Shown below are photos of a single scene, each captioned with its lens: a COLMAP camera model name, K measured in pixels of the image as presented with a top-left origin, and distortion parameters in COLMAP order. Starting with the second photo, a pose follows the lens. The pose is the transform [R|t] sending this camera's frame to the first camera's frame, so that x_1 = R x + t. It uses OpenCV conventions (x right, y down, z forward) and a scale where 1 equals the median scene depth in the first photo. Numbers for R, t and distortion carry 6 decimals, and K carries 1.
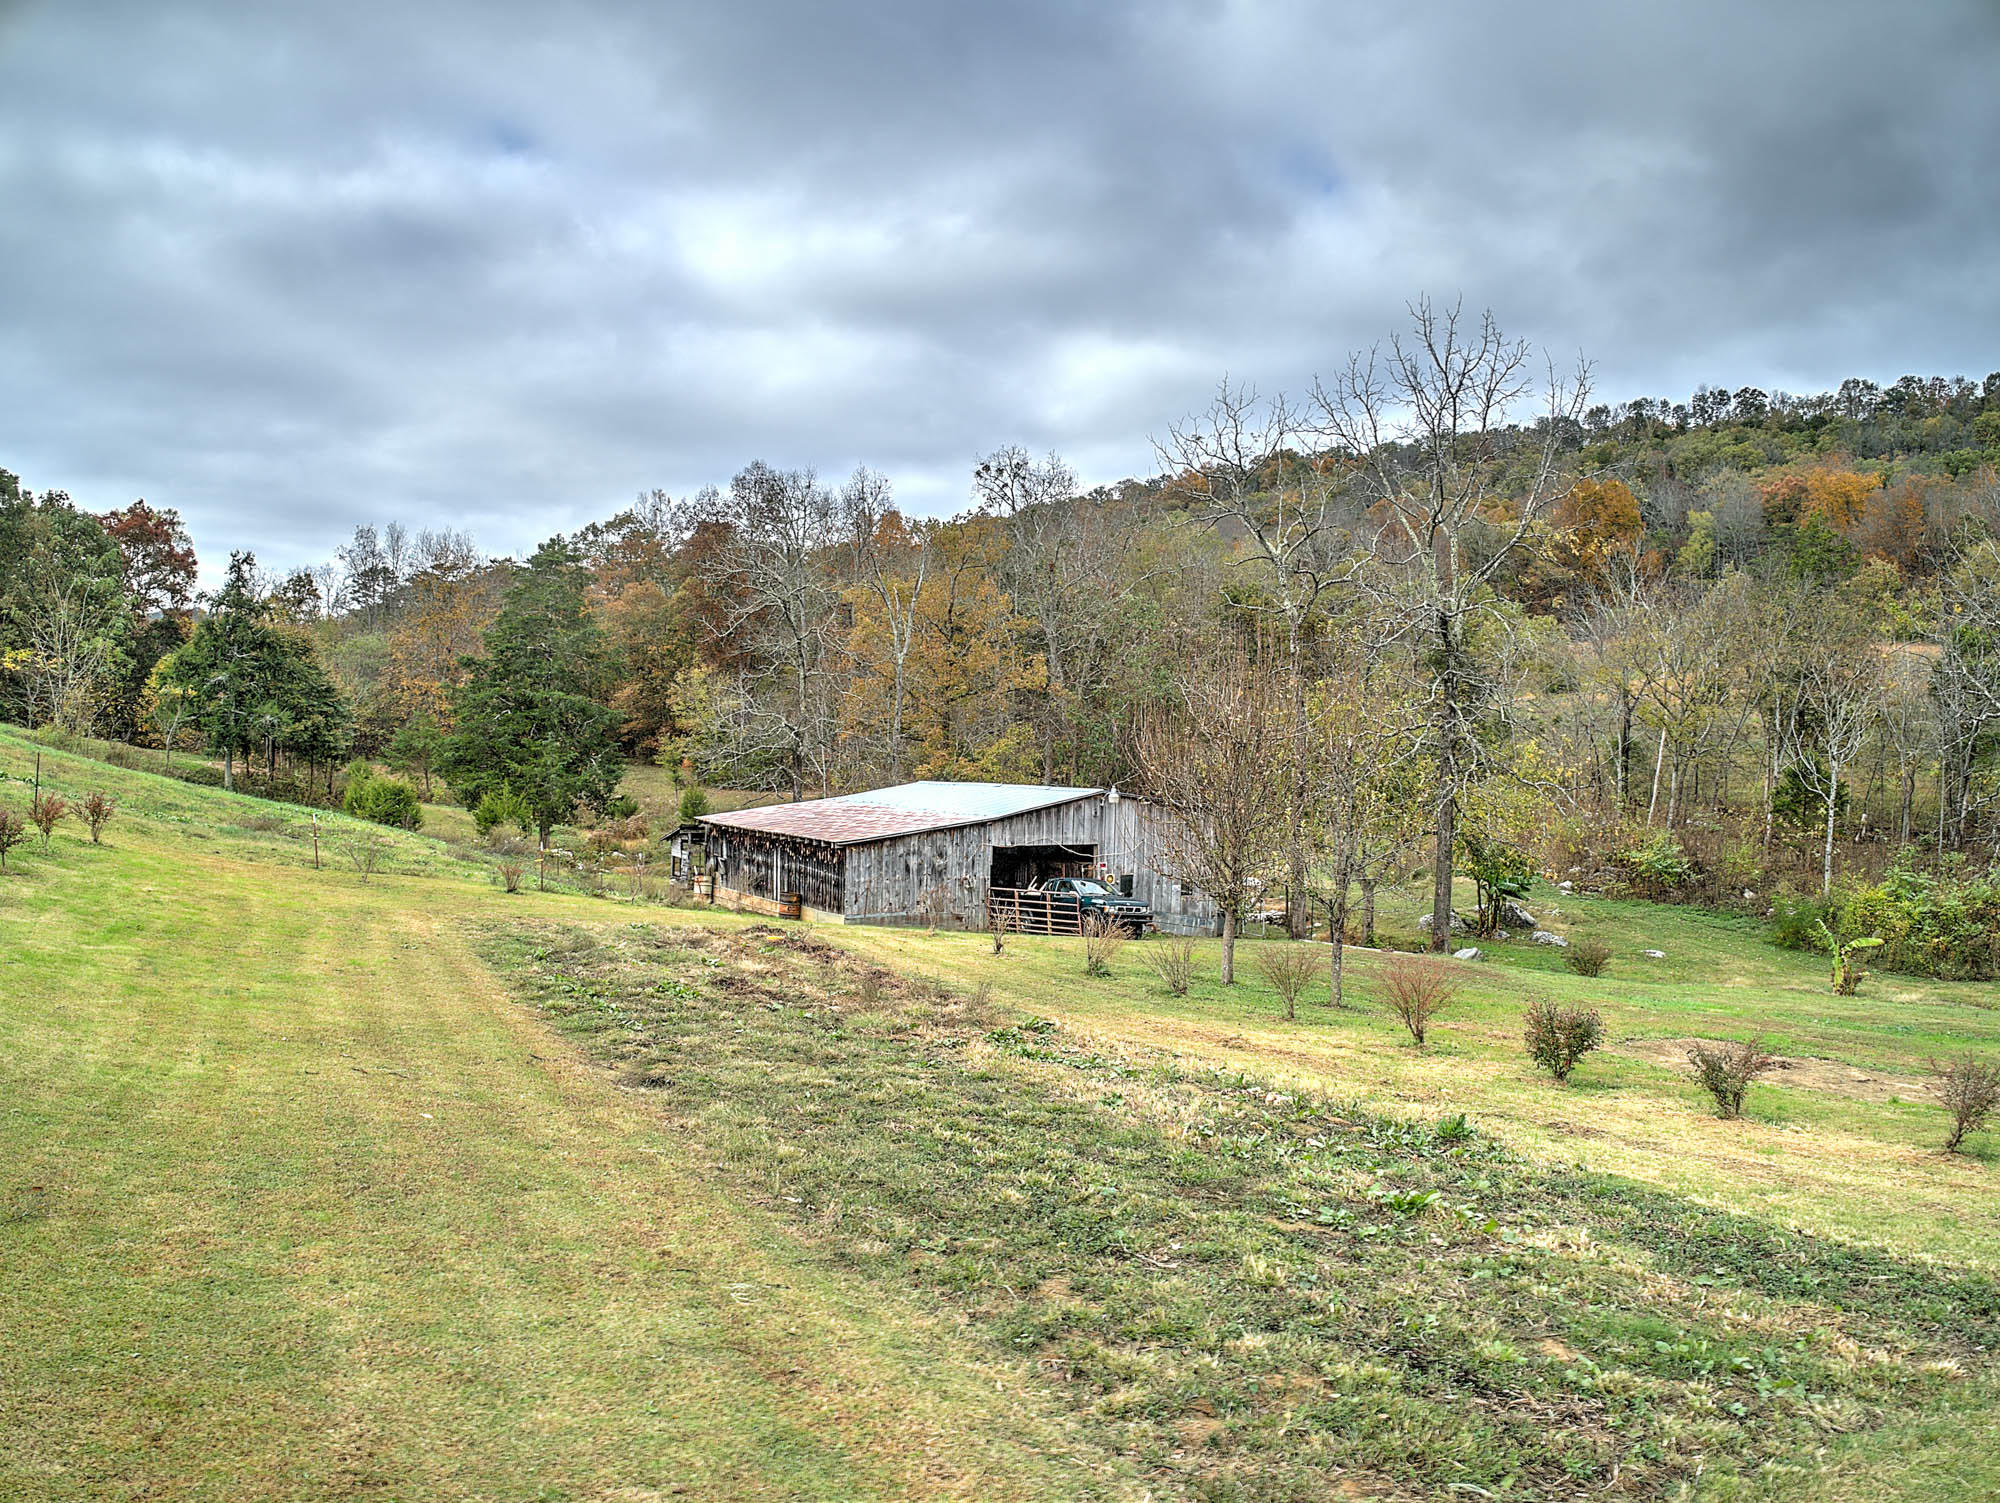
lens RADIAL K [[1443.9, 0, 994.0], [0, 1443.9, 755.8], [0, 0, 1]] dist [-0.081287, -0.102592]
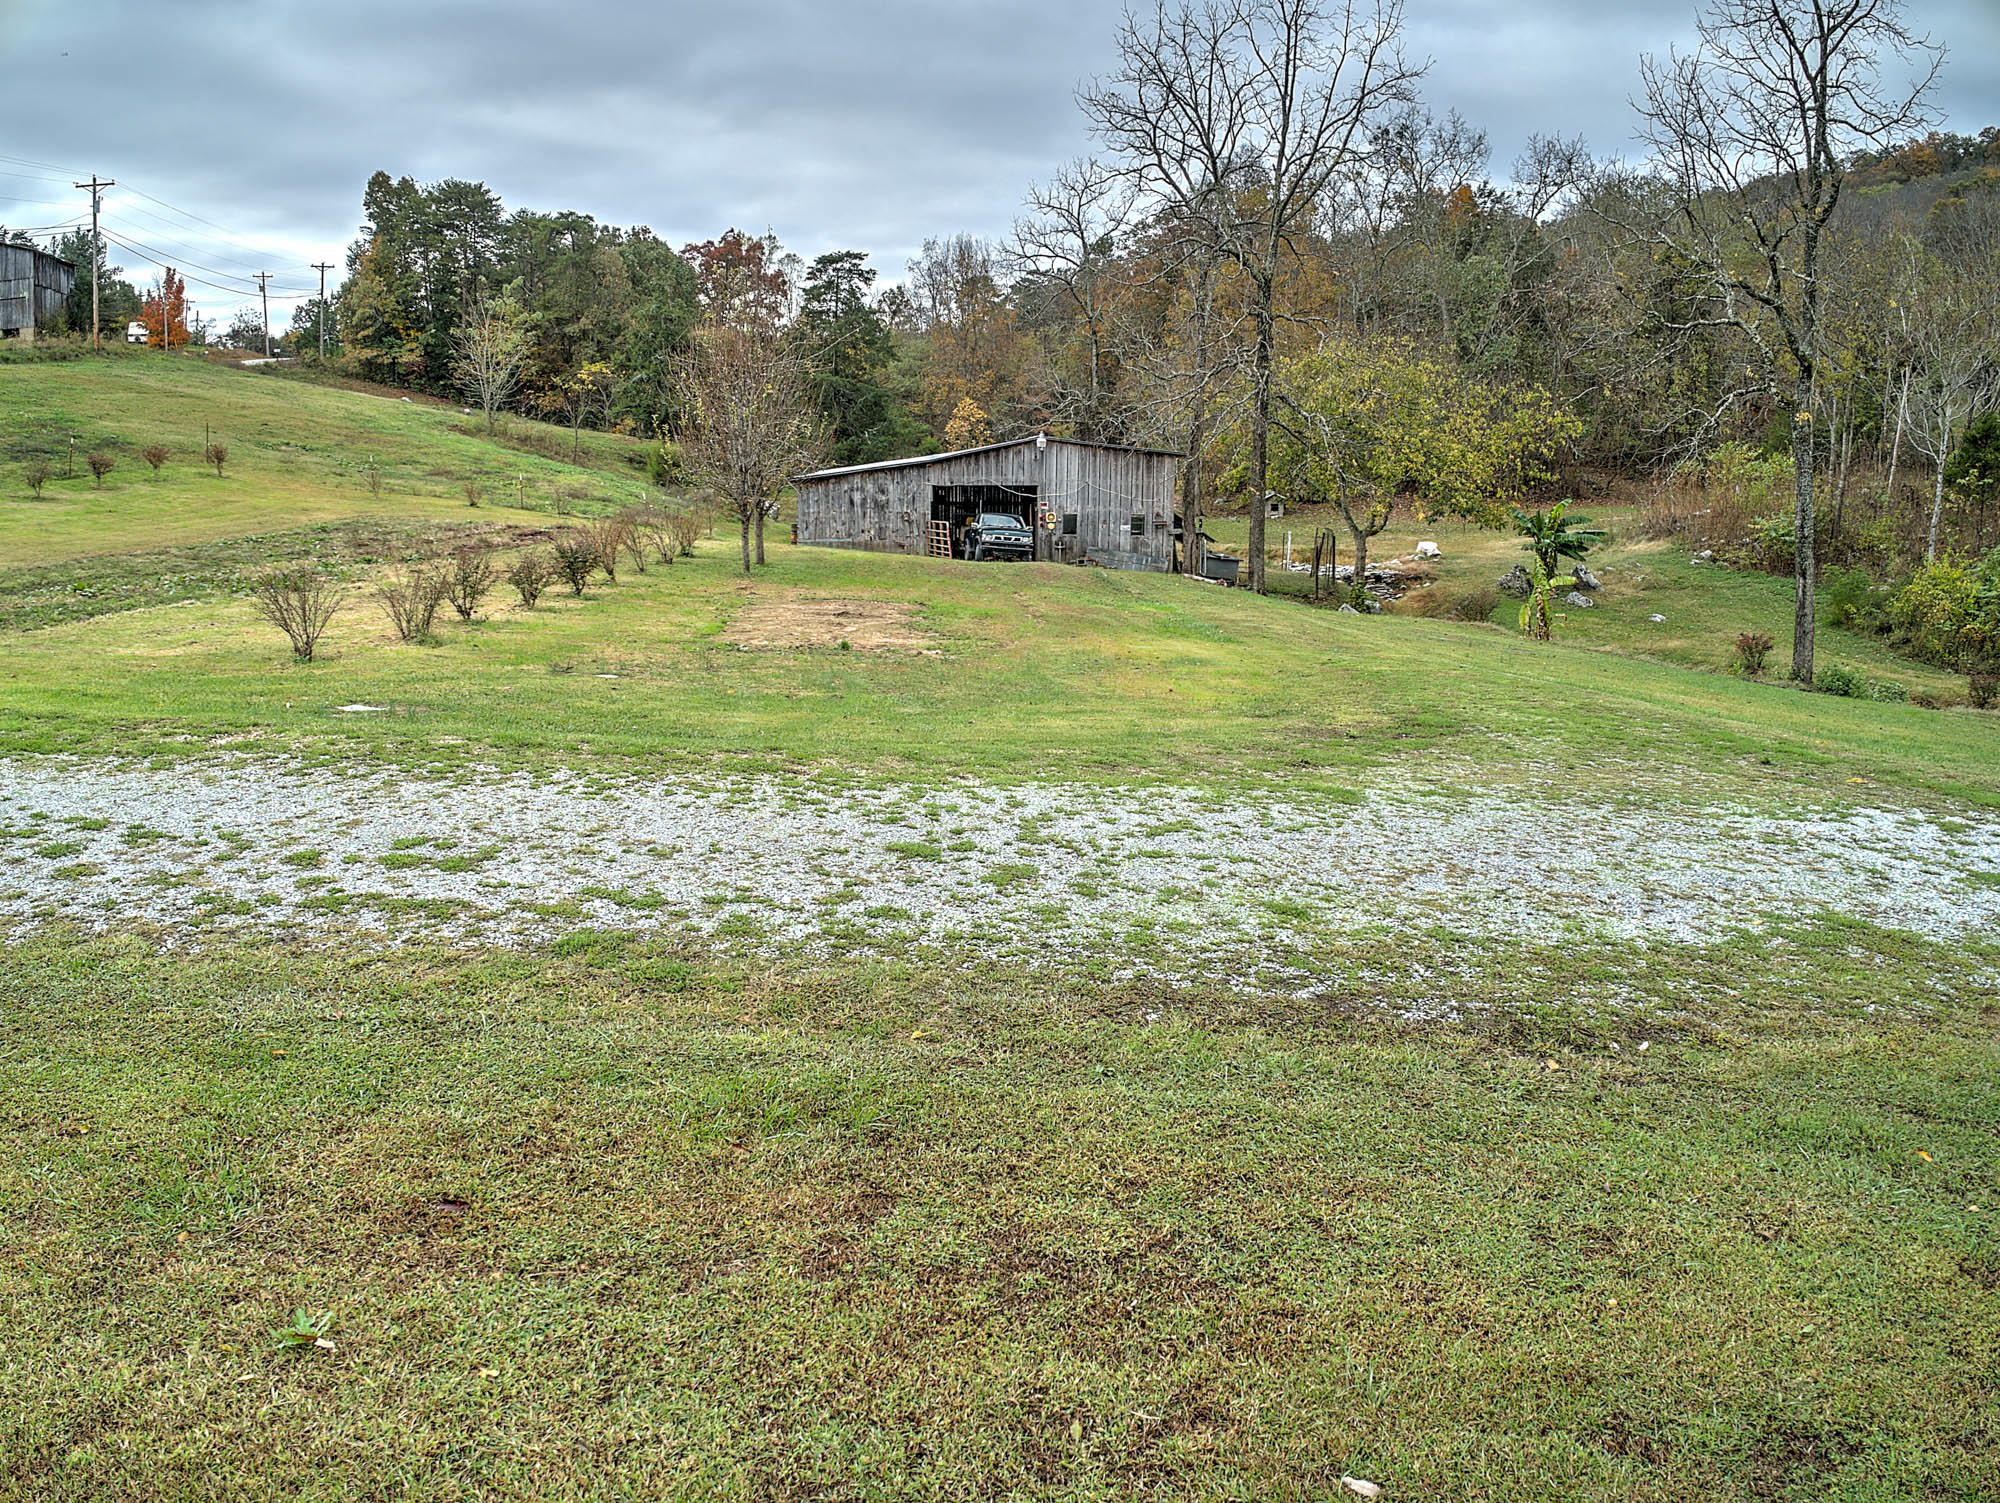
lens RADIAL K [[1443.9, 0, 994.0], [0, 1443.9, 755.8], [0, 0, 1]] dist [-0.081287, -0.102592]
pose [[0.885078, 0.083224, -0.457942, 0.509266], [0.010065, 0.980232, 0.197594, 0.041292], [0.465334, -0.179495, 0.866745, -0.016560]]
